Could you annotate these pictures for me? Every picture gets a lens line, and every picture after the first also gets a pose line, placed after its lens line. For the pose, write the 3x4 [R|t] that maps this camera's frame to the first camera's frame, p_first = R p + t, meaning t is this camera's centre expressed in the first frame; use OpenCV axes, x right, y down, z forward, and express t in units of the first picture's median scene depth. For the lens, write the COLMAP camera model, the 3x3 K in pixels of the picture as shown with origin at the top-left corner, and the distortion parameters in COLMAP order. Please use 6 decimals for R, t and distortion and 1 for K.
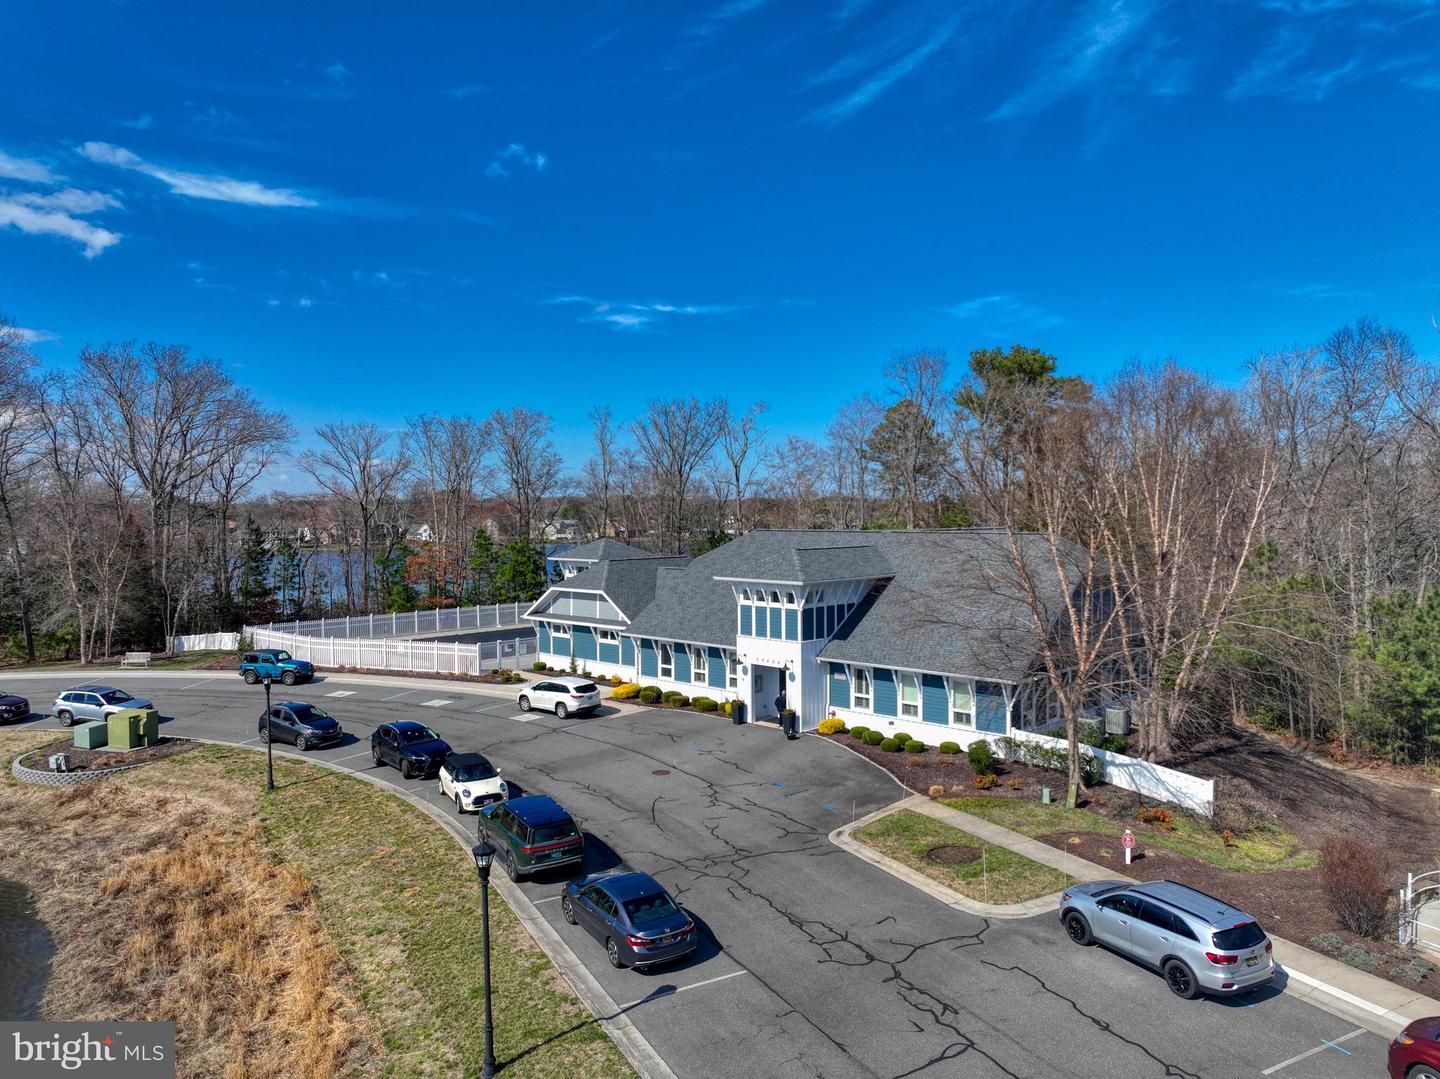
lens RADIAL K [[1011.4, 0, 723.1], [0, 1011.4, 537.7], [0, 0, 1]] dist [0.000670, 0.013338]
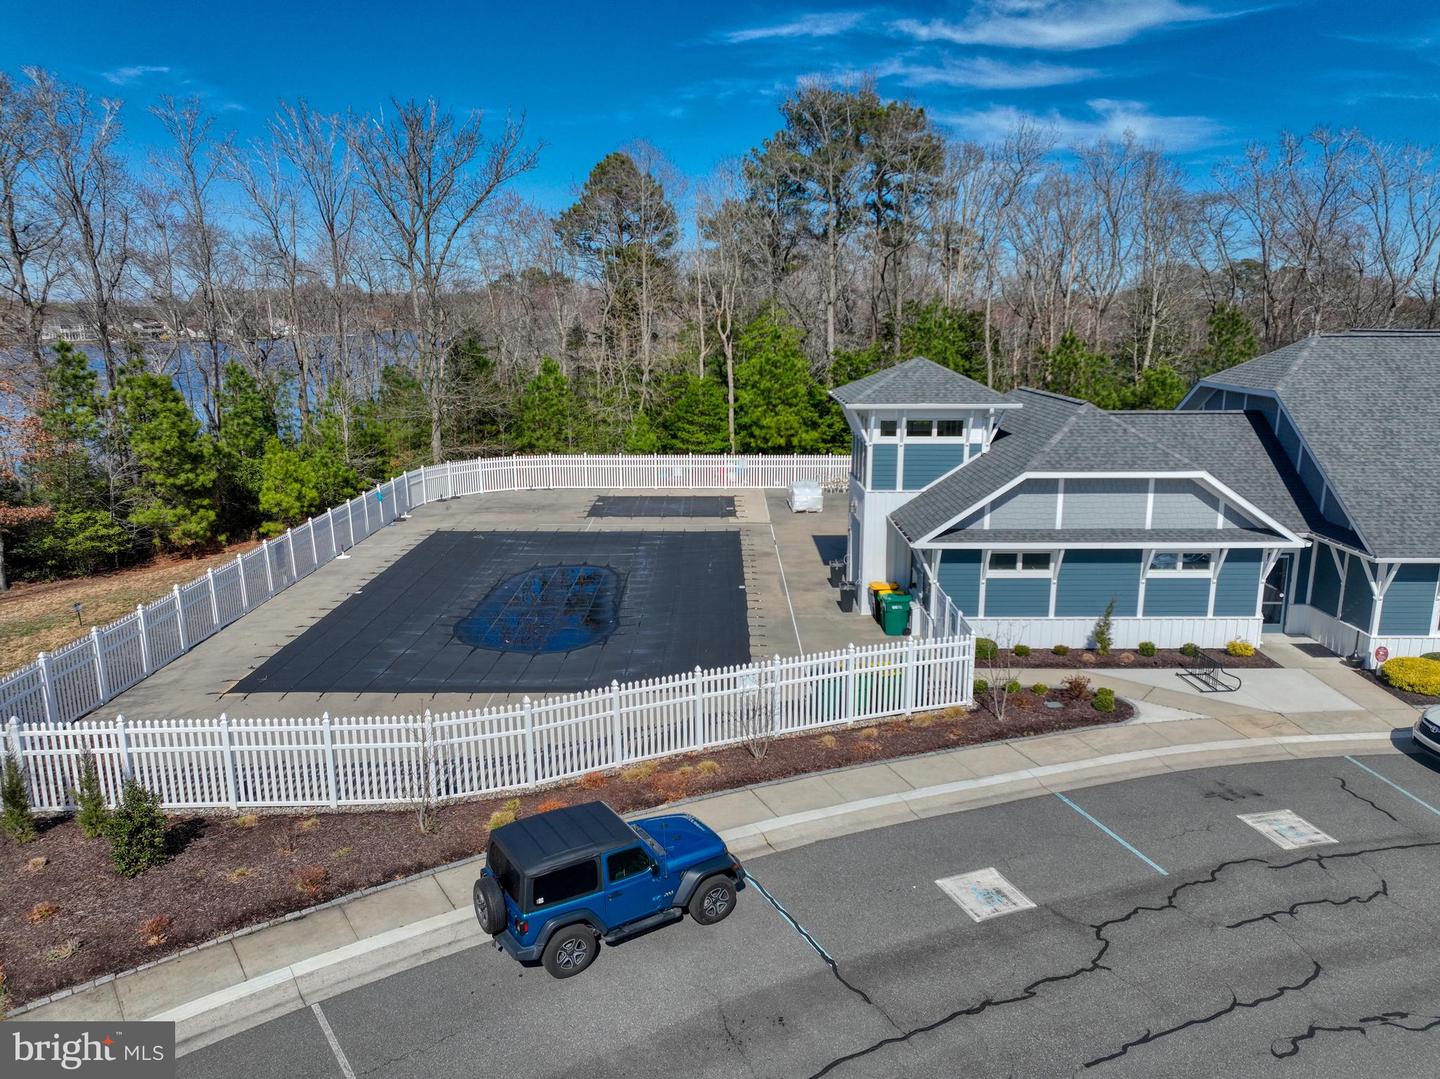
lens RADIAL K [[1011.4, 0, 723.1], [0, 1011.4, 537.7], [0, 0, 1]] dist [0.000670, 0.013338]
pose [[0.719854, -0.144107, 0.679002, -0.784457], [0.013571, 0.980947, 0.193802, -0.014632], [-0.693993, -0.130294, 0.708094, 1.066879]]
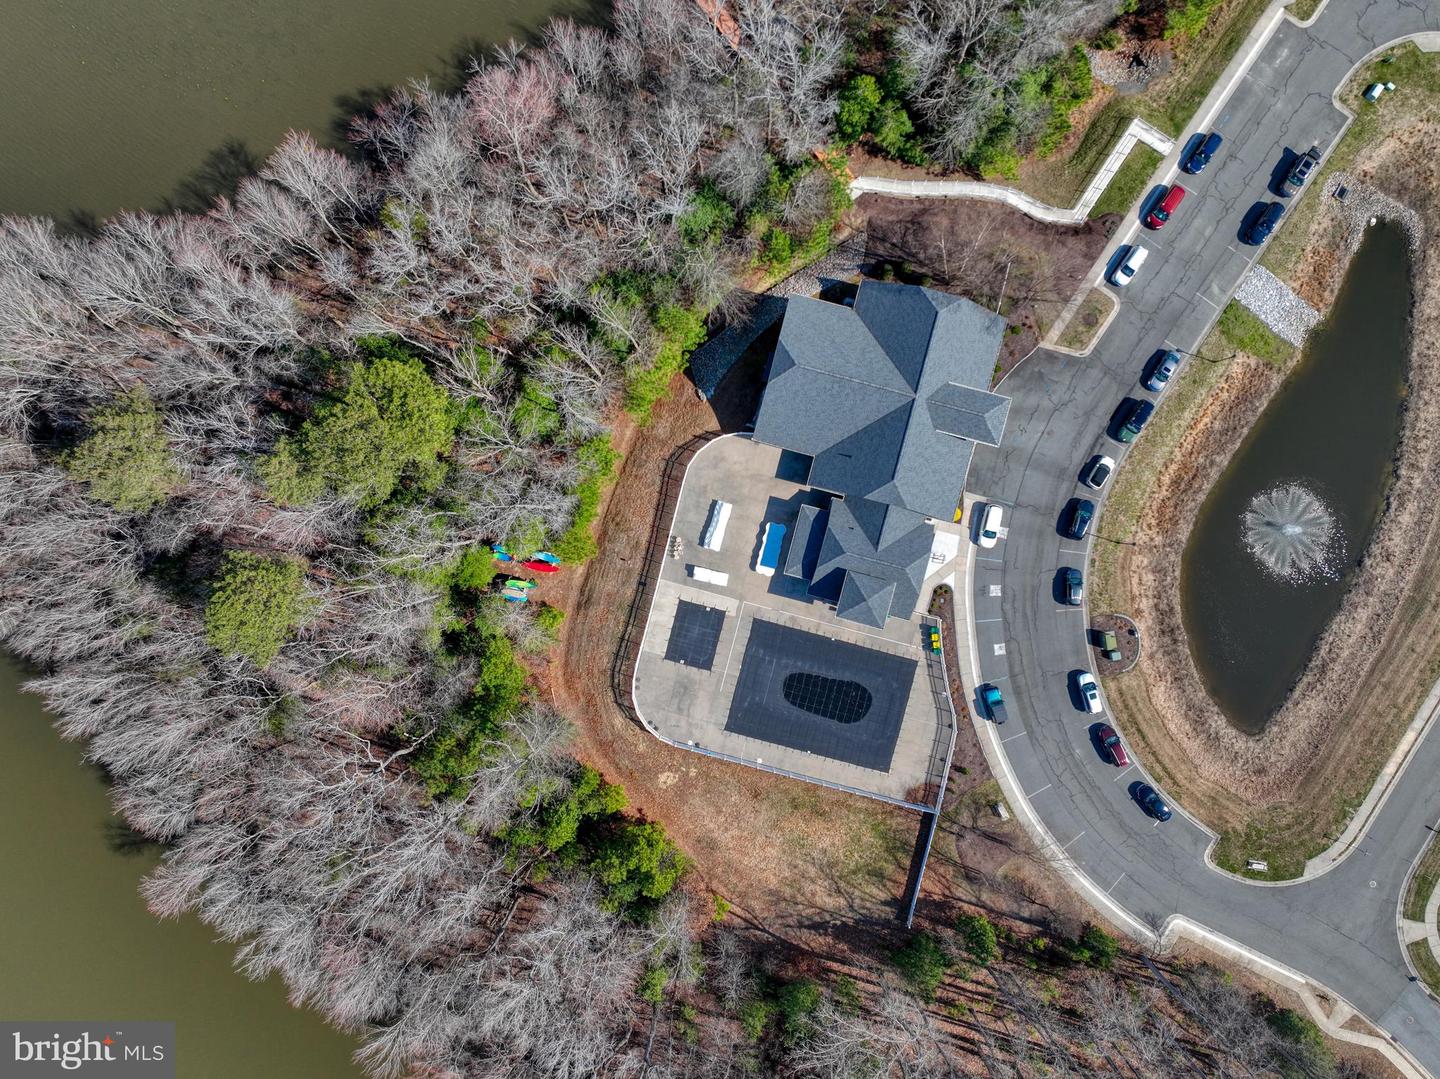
lens RADIAL K [[1011.4, 0, 723.1], [0, 1011.4, 537.7], [0, 0, 1]] dist [0.000670, 0.013338]
pose [[-0.485397, -0.874125, -0.017210, 0.160782], [0.025955, -0.034083, 0.999082, -2.382853], [-0.873909, 0.484504, 0.039231, 1.628428]]
